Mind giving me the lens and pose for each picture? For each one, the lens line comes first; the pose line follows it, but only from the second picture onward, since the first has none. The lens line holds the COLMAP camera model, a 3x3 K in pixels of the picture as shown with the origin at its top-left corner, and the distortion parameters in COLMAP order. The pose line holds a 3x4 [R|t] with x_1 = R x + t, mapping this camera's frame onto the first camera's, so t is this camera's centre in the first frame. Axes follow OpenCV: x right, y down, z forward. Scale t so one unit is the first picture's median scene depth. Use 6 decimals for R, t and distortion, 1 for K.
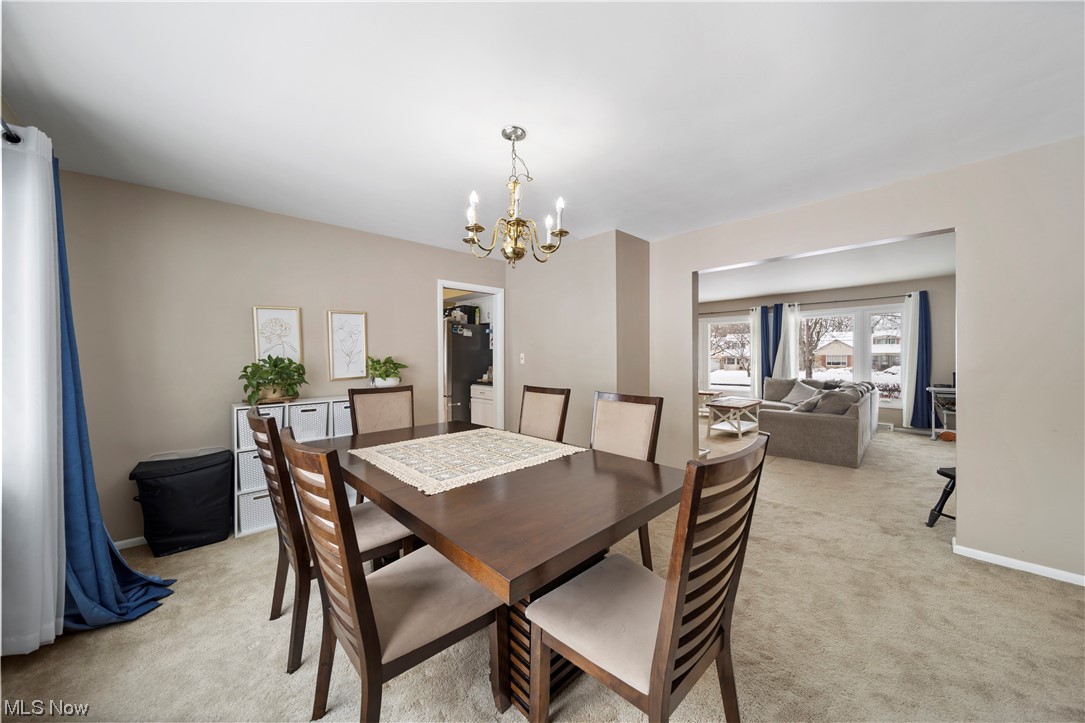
lens RADIAL K [[378.1, 0, 547.7], [0, 378.1, 357.0], [0, 0, 1]] dist [-0.002313, -0.000278]
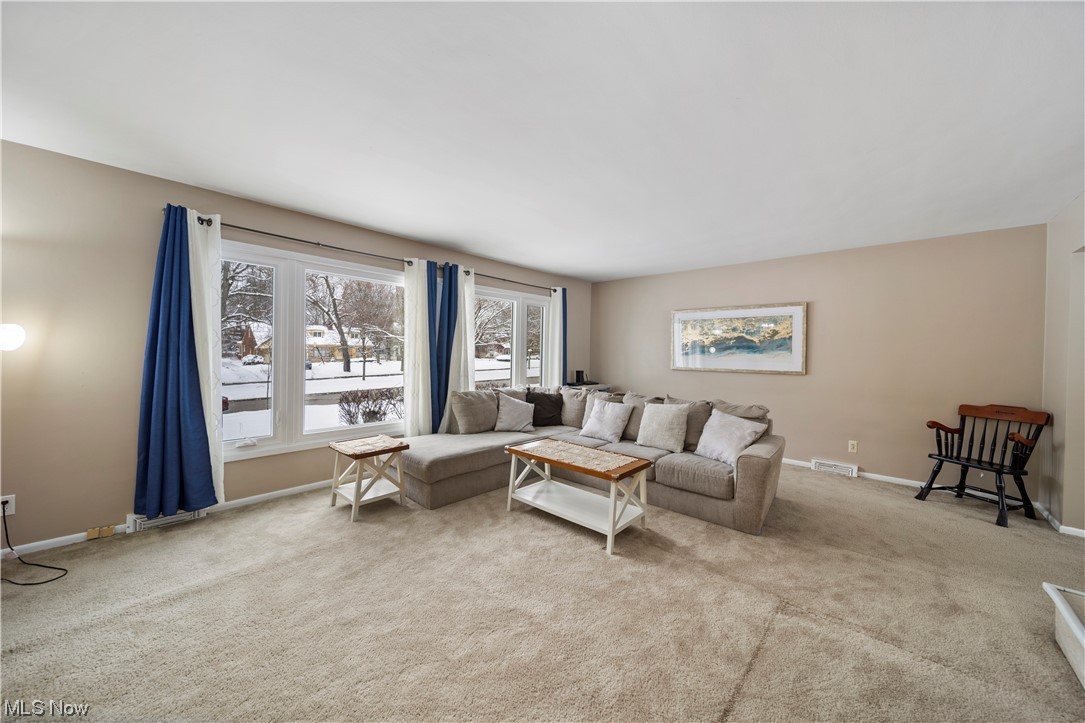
lens RADIAL K [[386.9, 0, 542.5], [0, 386.9, 361.5], [0, 0, 1]] dist [-0.000336, -0.000058]
pose [[-0.074584, -0.029275, 0.996785, 0.001273], [-0.023092, 0.999352, 0.027622, -0.010663], [-0.996947, -0.020957, -0.075212, 0.915958]]
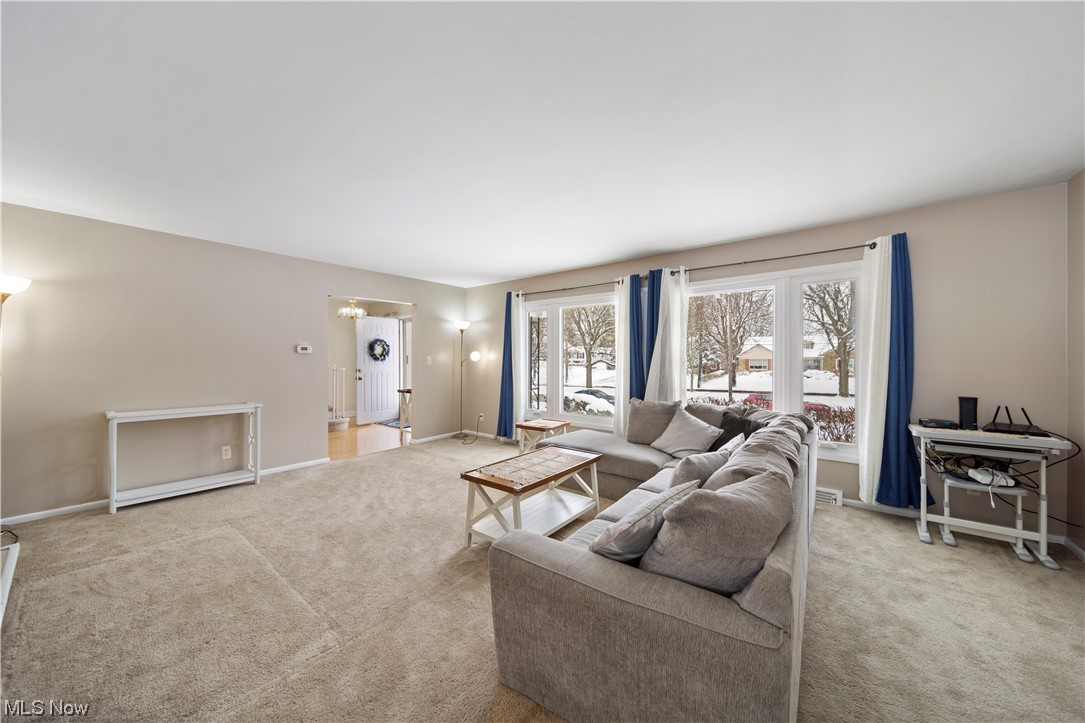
lens RADIAL K [[378.1, 0, 547.7], [0, 378.1, 357.0], [0, 0, 1]] dist [-0.002313, -0.000278]
pose [[0.989864, 0.005649, 0.141904, 0.373489], [-0.004697, 0.999964, -0.007041, -0.004028], [-0.141938, 0.006303, 0.989855, 0.461684]]
